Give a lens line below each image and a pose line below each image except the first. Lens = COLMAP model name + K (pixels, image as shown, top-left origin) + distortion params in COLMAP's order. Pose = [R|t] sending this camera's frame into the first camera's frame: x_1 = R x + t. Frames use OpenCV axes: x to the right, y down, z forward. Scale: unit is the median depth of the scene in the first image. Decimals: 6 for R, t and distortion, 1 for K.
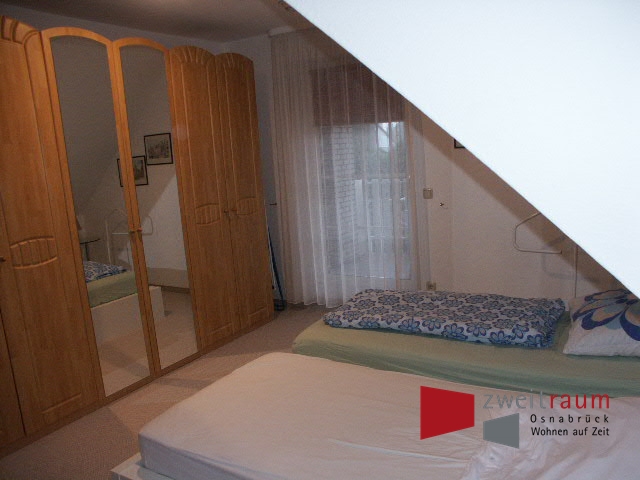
lens RADIAL K [[548.1, 0, 320.0], [0, 548.1, 240.0], [0, 0, 1]] dist [-0.001861, -0.001439]
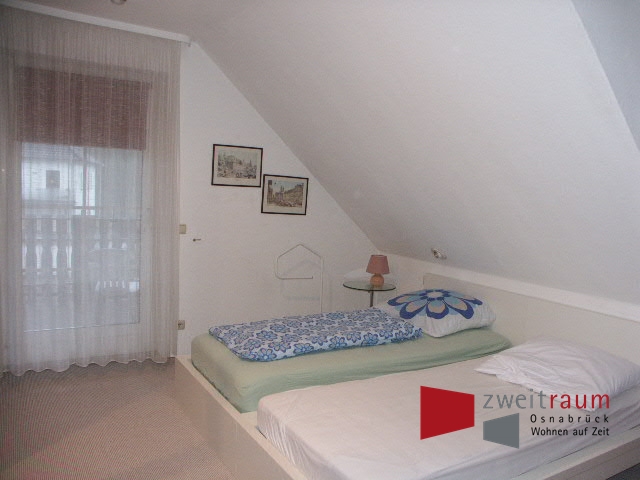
lens RADIAL K [[522.6, 0, 320.0], [0, 522.6, 240.0], [0, 0, 1]] dist [-0.000655, -0.000650]
pose [[0.477822, 0.000260, 0.878457, -0.844231], [0.058739, 0.997752, -0.032245, -0.028559], [-0.876491, 0.067007, 0.476733, 0.493914]]
